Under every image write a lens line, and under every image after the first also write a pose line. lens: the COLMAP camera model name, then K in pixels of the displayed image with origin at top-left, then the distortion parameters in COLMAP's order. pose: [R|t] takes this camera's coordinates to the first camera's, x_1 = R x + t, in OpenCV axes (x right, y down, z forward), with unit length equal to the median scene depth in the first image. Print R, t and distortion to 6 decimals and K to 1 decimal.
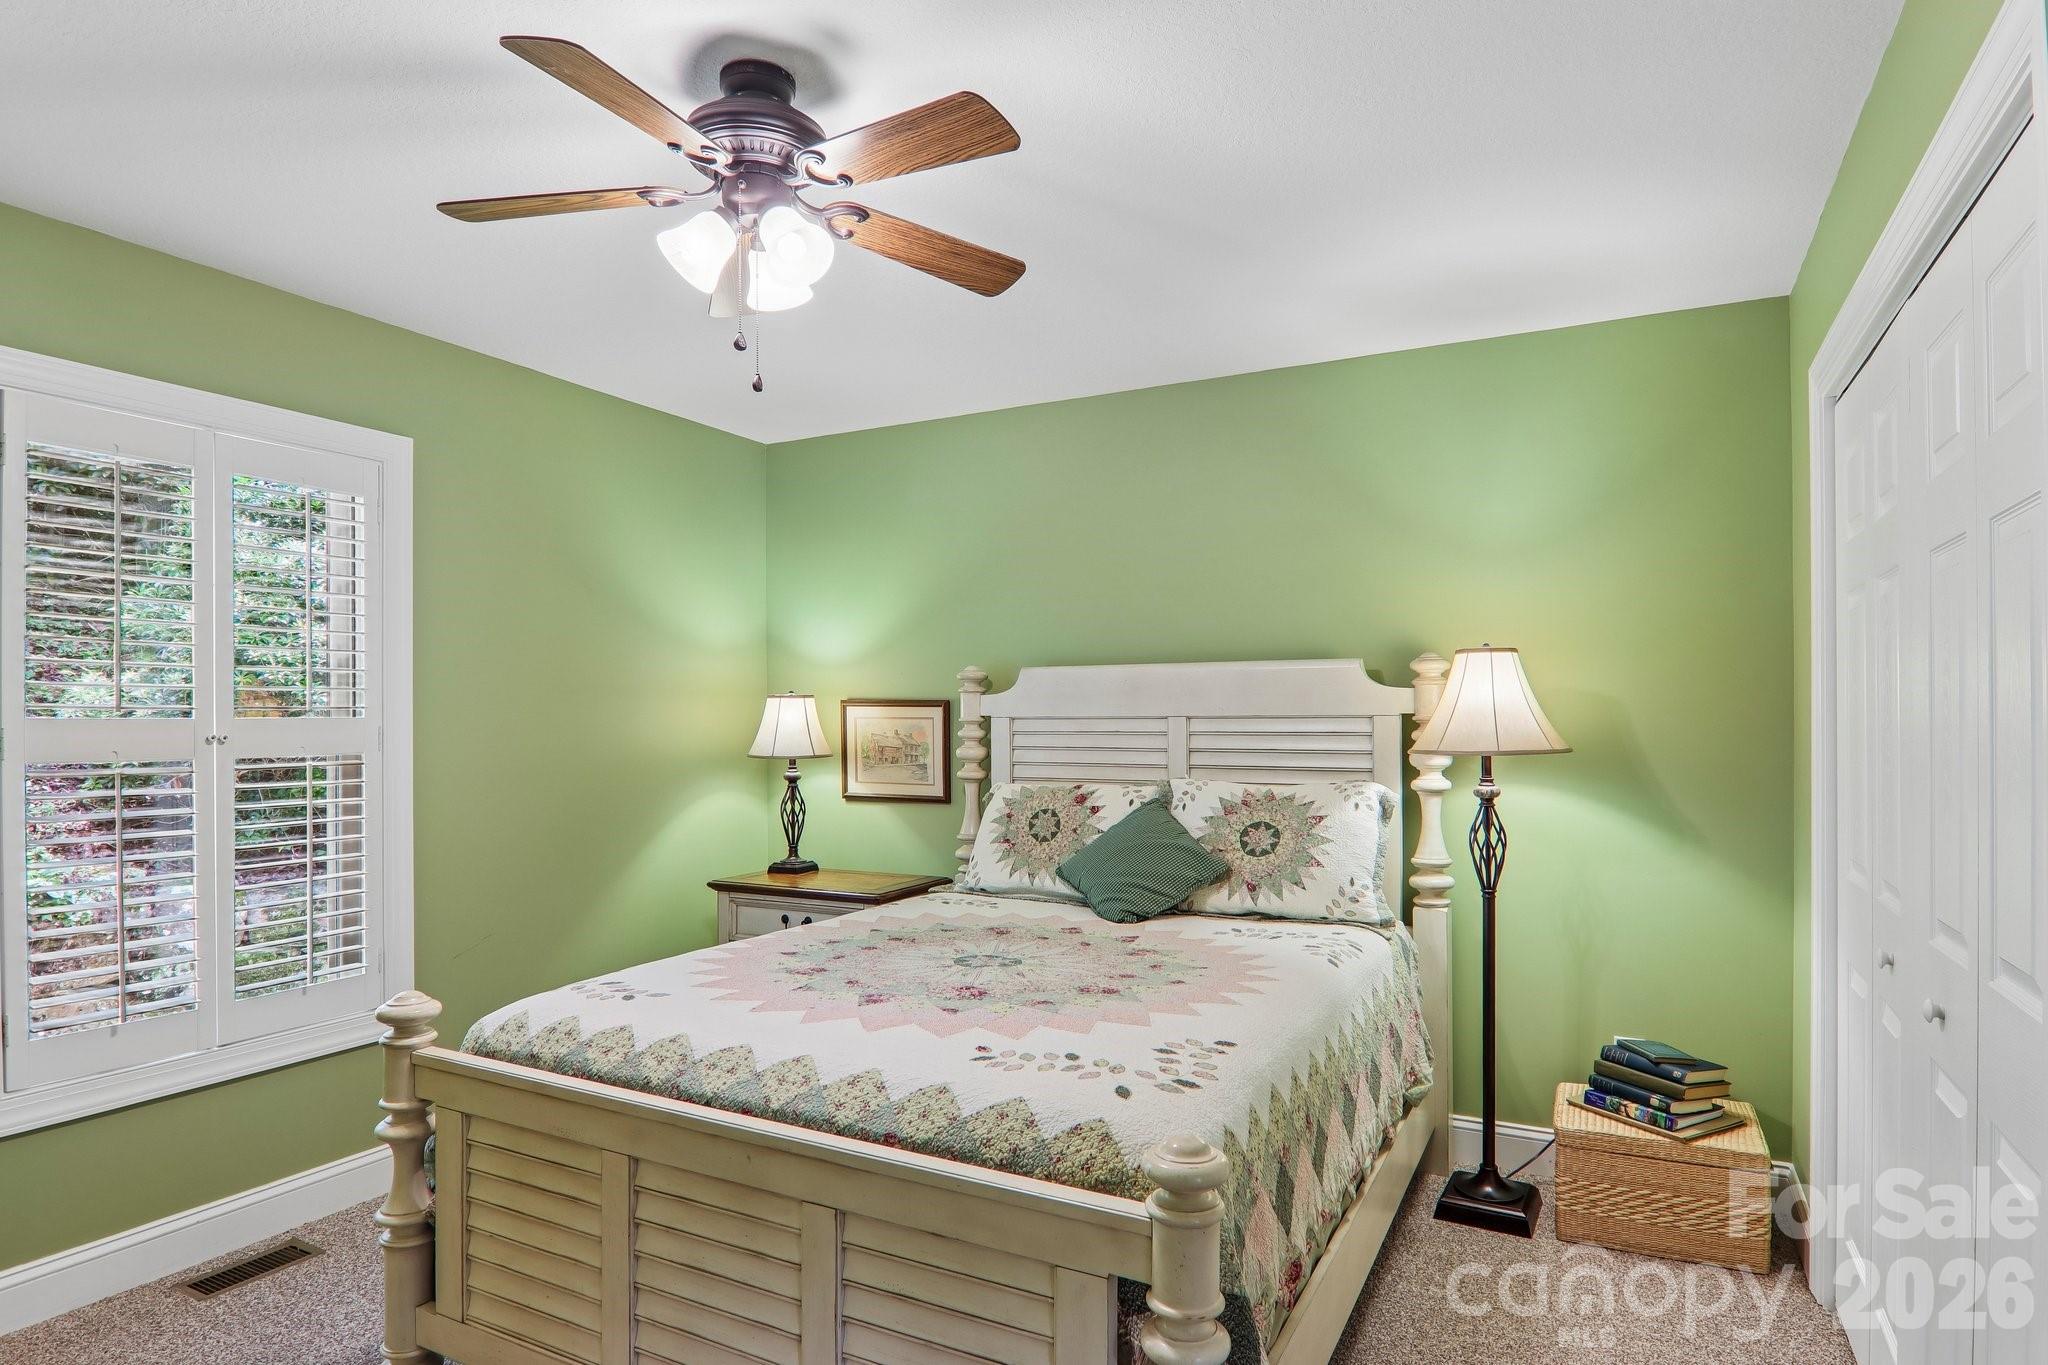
lens RADIAL K [[1126.1, 0, 1019.9], [0, 1126.1, 717.8], [0, 0, 1]] dist [0.004879, -0.019414]
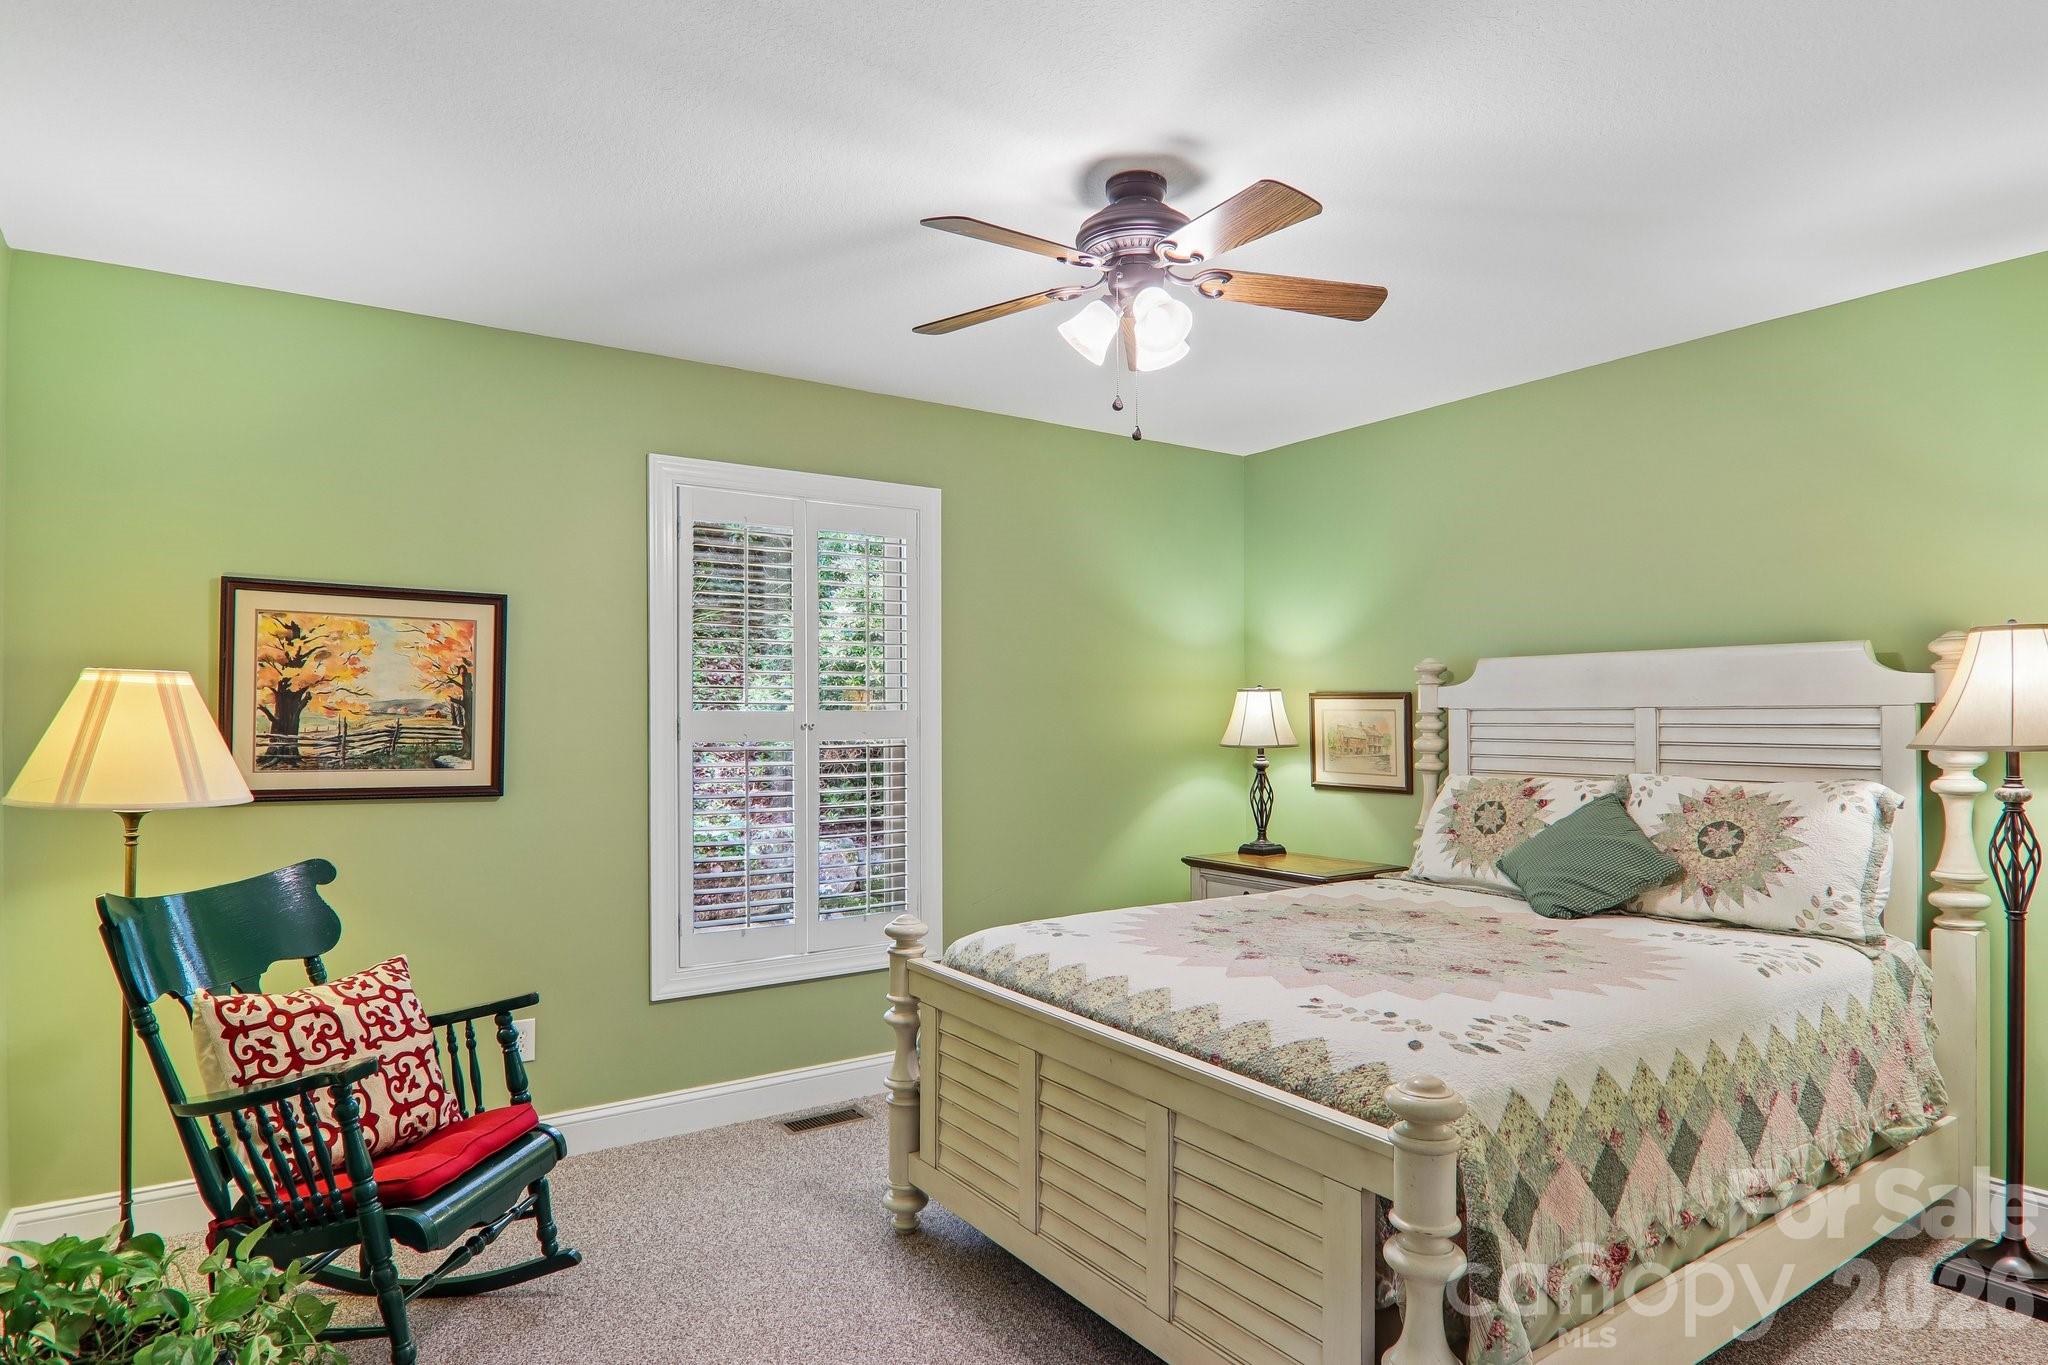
lens RADIAL K [[1133.6, 0, 1027.6], [0, 1133.6, 705.2], [0, 0, 1]] dist [0.005093, -0.018821]
pose [[0.887207, -0.004207, -0.461353, 0.206415], [0.001547, 0.999980, -0.006143, 0.003458], [0.461369, 0.004737, 0.887196, -0.127302]]
